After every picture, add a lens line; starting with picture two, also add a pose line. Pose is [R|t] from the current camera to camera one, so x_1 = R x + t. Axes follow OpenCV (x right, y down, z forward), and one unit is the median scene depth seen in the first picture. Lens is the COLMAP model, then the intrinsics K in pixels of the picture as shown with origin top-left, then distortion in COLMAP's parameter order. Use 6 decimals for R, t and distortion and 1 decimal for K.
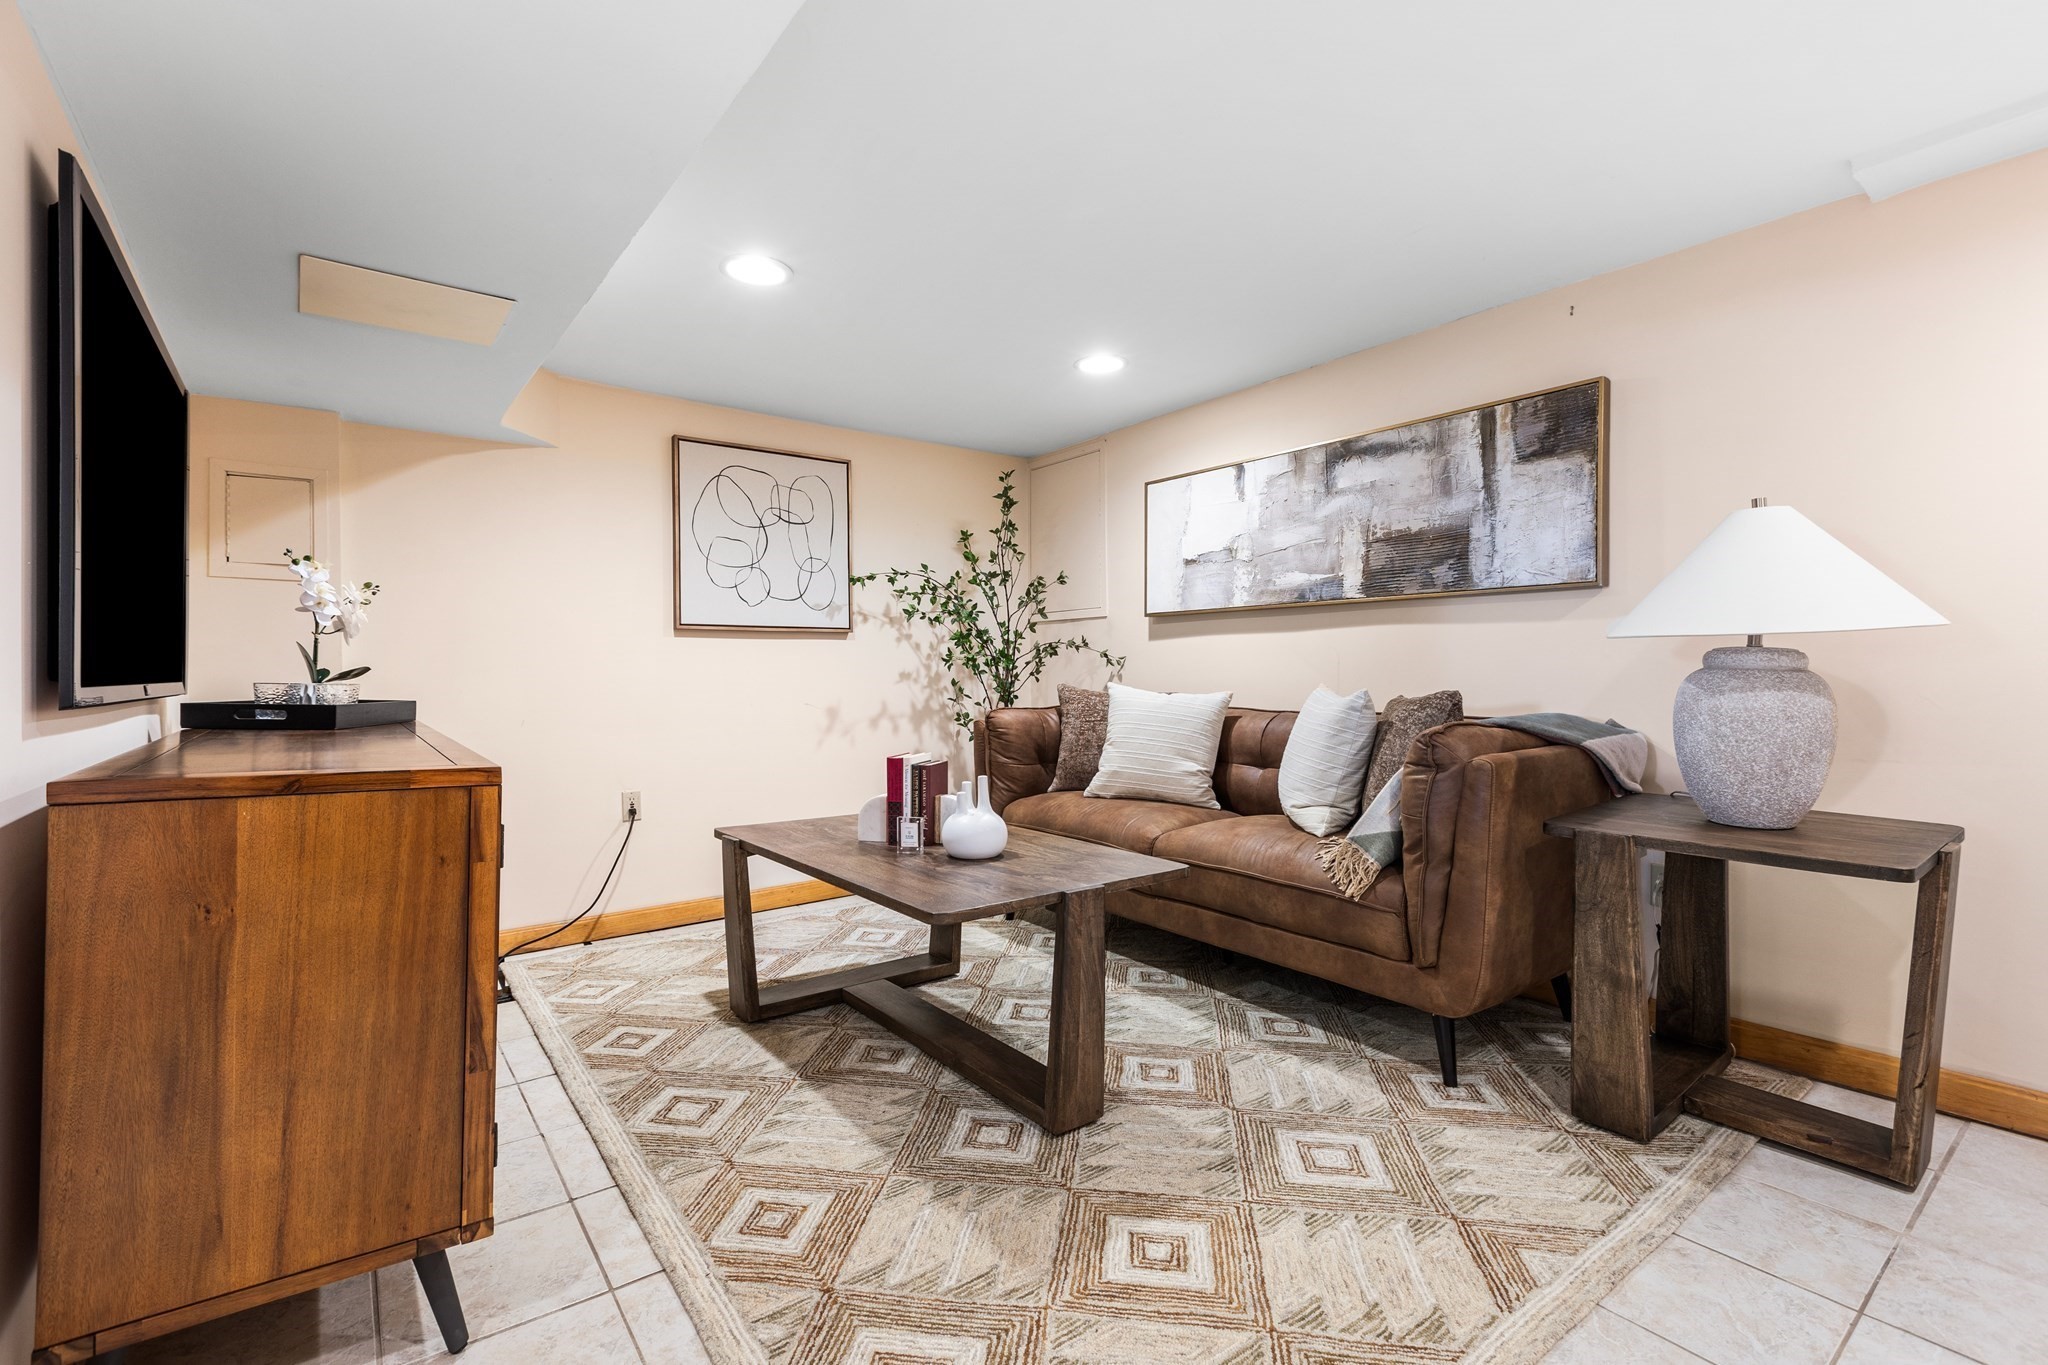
lens RADIAL K [[920.5, 0, 1021.9], [0, 920.5, 673.9], [0, 0, 1]] dist [0.001767, 0.000229]
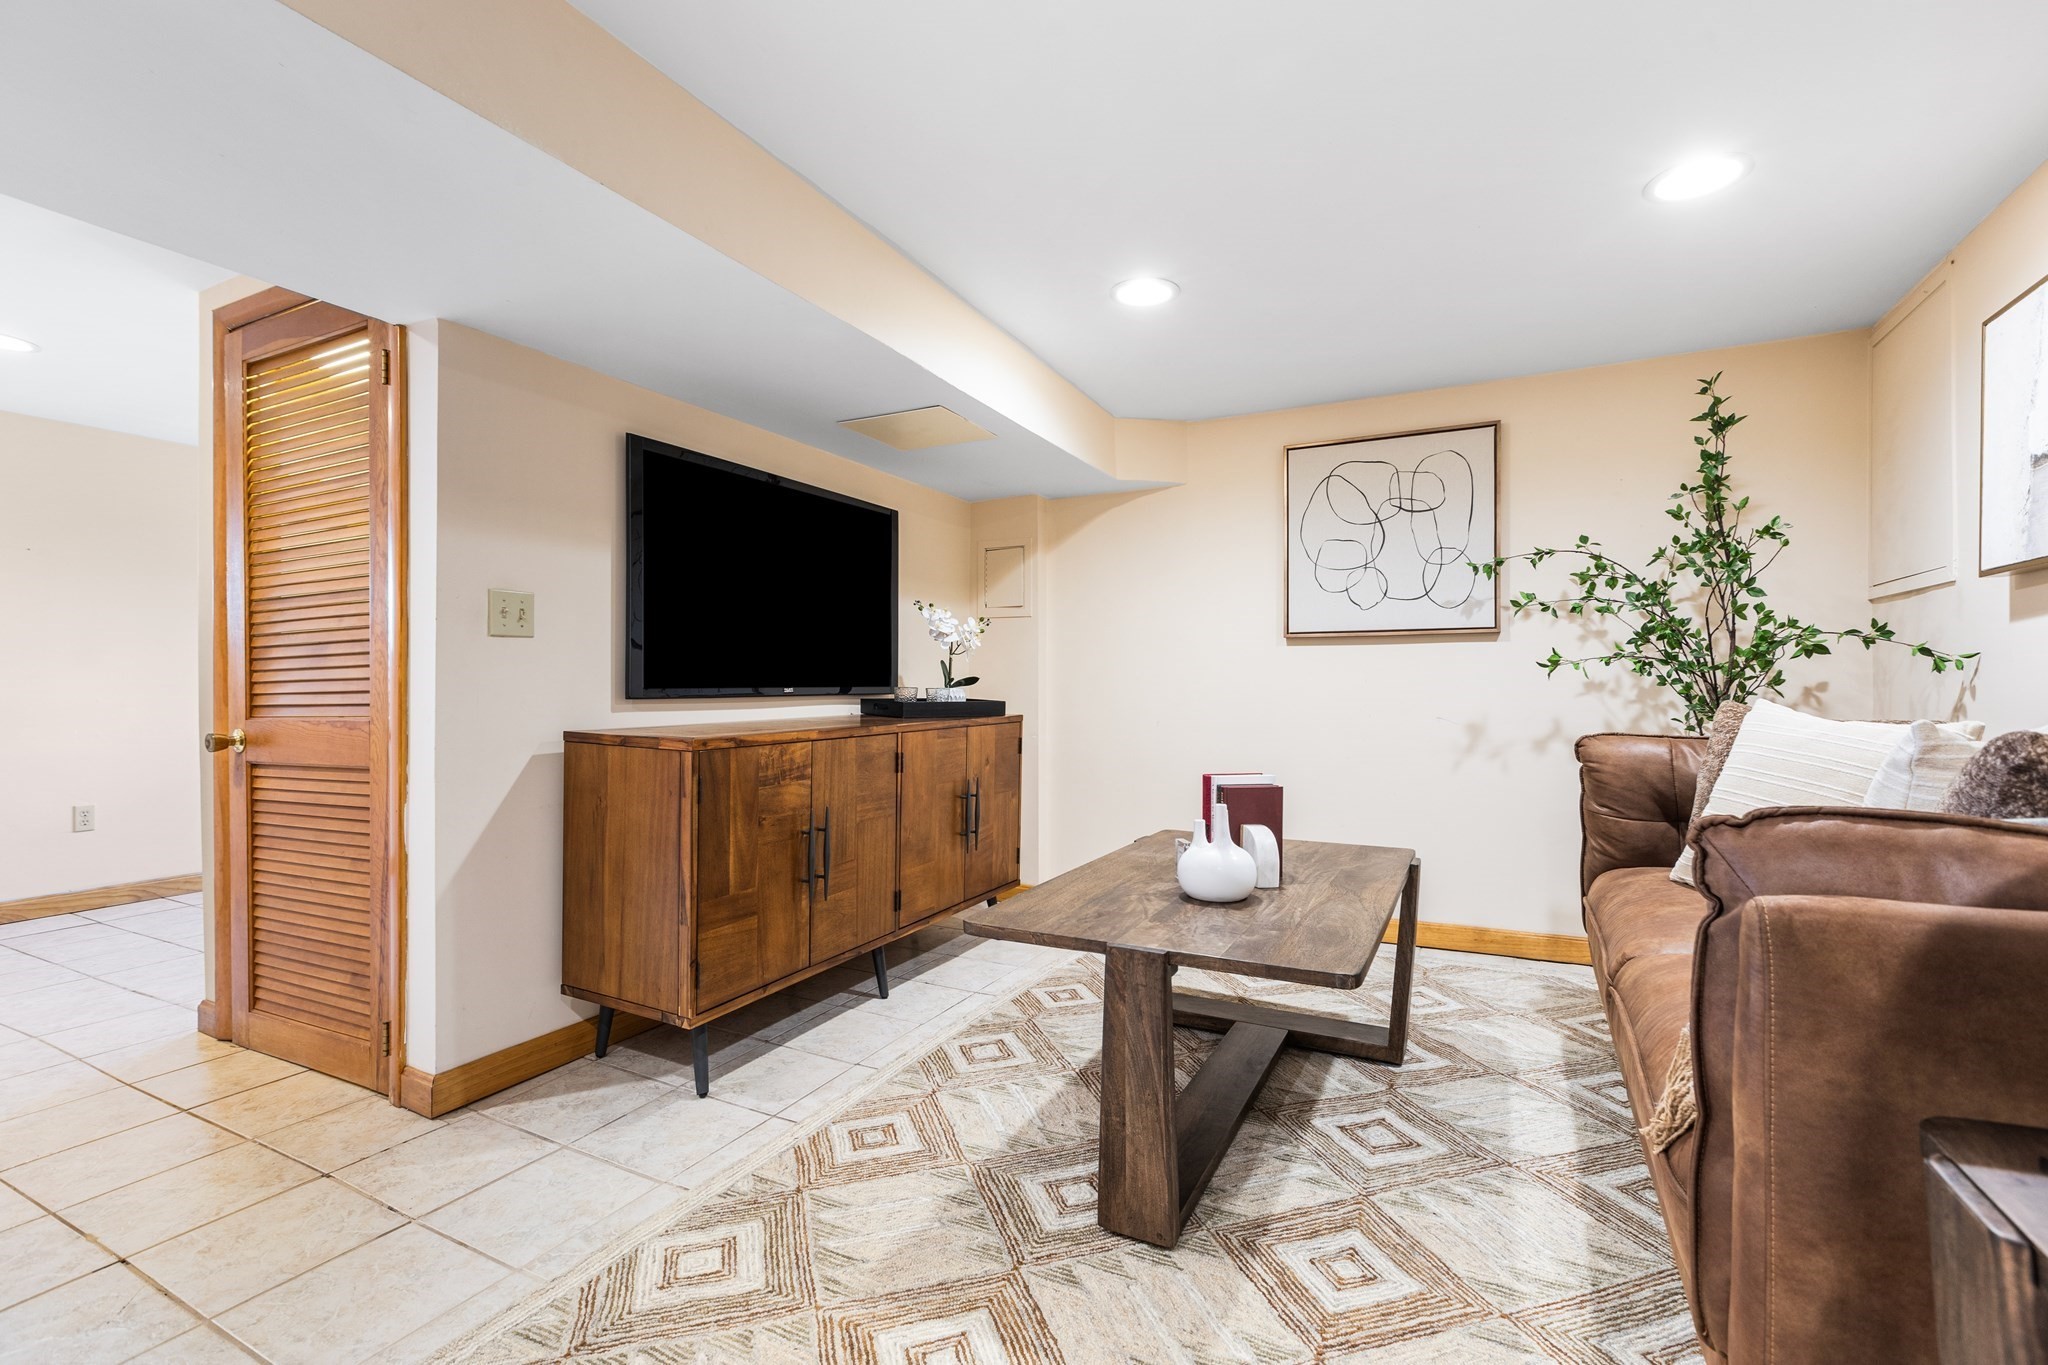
lens RADIAL K [[916.4, 0, 1020.8], [0, 916.4, 682.2], [0, 0, 1]] dist [0.000857, 0.000407]
pose [[0.427661, 0.003093, -0.903934, 0.607331], [-0.002632, 0.999994, 0.002176, -0.002577], [0.903935, 0.001448, 0.427667, 0.451951]]
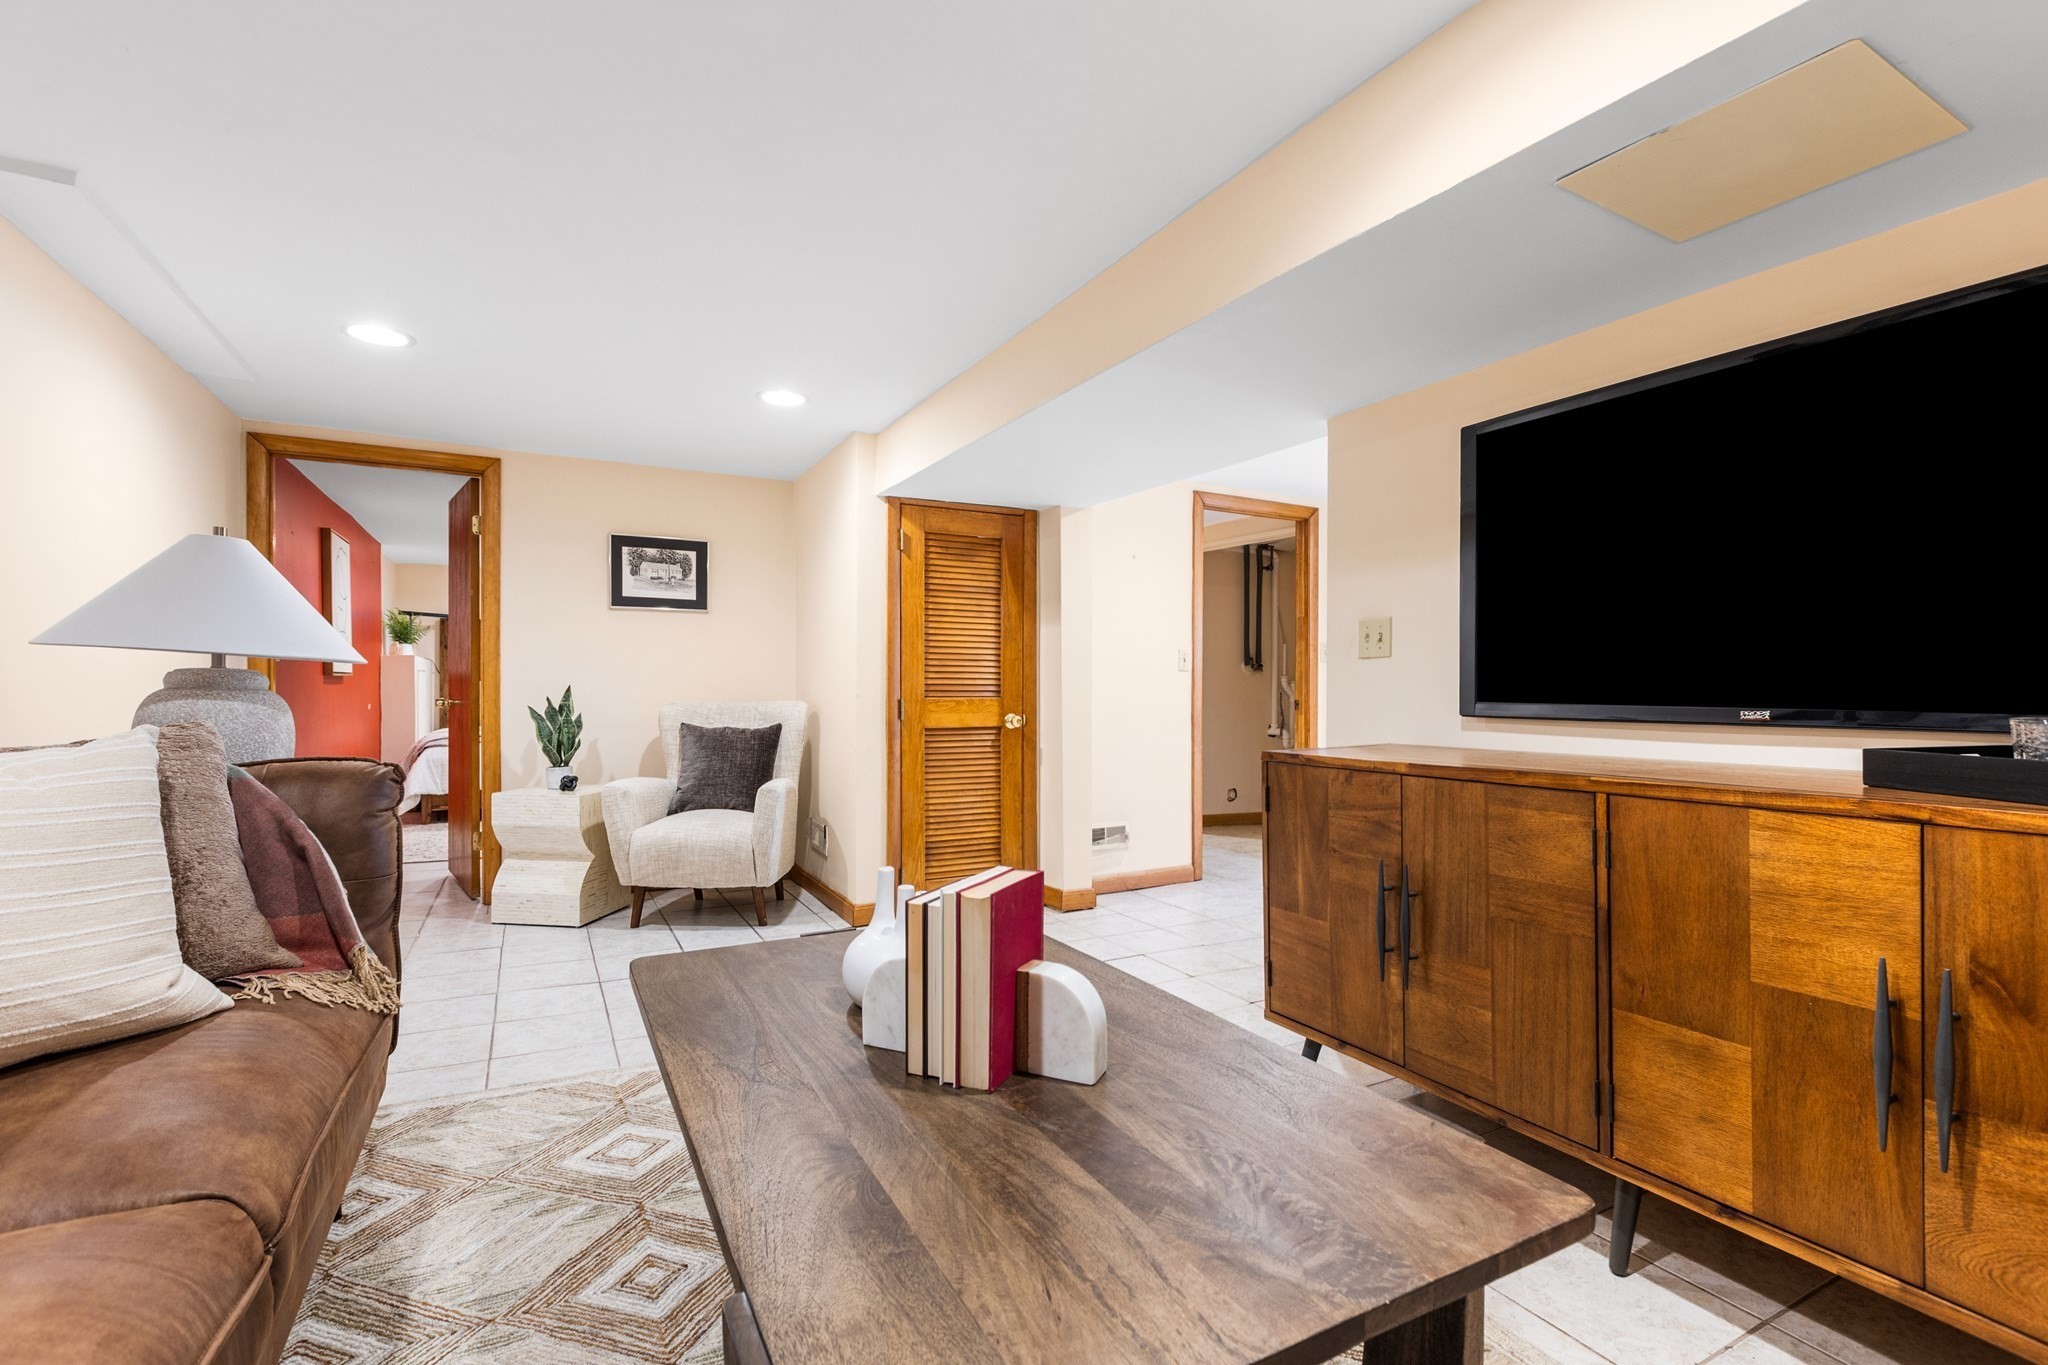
lens RADIAL K [[916.4, 0, 1020.8], [0, 916.4, 682.2], [0, 0, 1]] dist [0.000857, 0.000407]
pose [[-0.987316, 0.000428, 0.158764, -0.215837], [-0.000917, 0.999964, -0.008393, -0.006981], [-0.158762, -0.008432, -0.987281, 1.509998]]
